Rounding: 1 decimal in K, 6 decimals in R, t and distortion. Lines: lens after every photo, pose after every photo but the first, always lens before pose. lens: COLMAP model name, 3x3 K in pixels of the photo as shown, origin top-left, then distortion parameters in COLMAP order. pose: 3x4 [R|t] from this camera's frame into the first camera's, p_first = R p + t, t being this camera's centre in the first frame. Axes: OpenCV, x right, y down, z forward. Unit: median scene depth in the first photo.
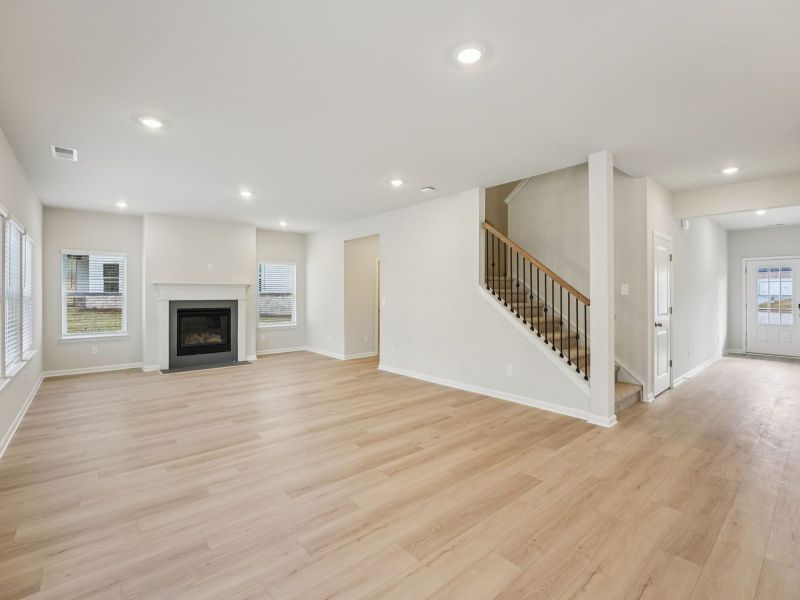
lens RADIAL K [[365.6, 0, 400.0], [0, 365.6, 292.8], [0, 0, 1]] dist [-0.001052, -0.000674]
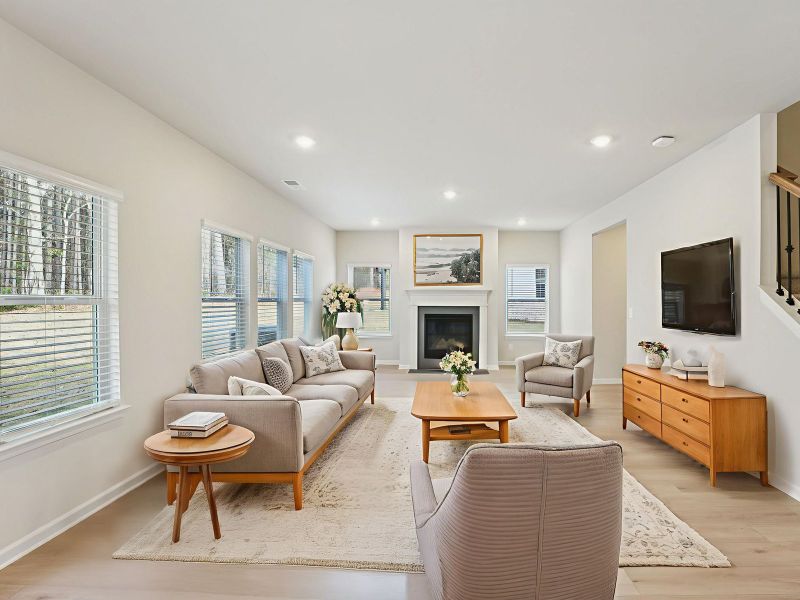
lens RADIAL K [[394.4, 0, 400.7], [0, 394.4, 301.1], [0, 0, 1]] dist [-0.005511, -0.001592]
pose [[0.768829, 0.005653, -0.639430, 0.072356], [-0.001631, 0.999975, 0.006878, -0.001022], [0.639452, -0.004245, 0.768819, 0.072735]]
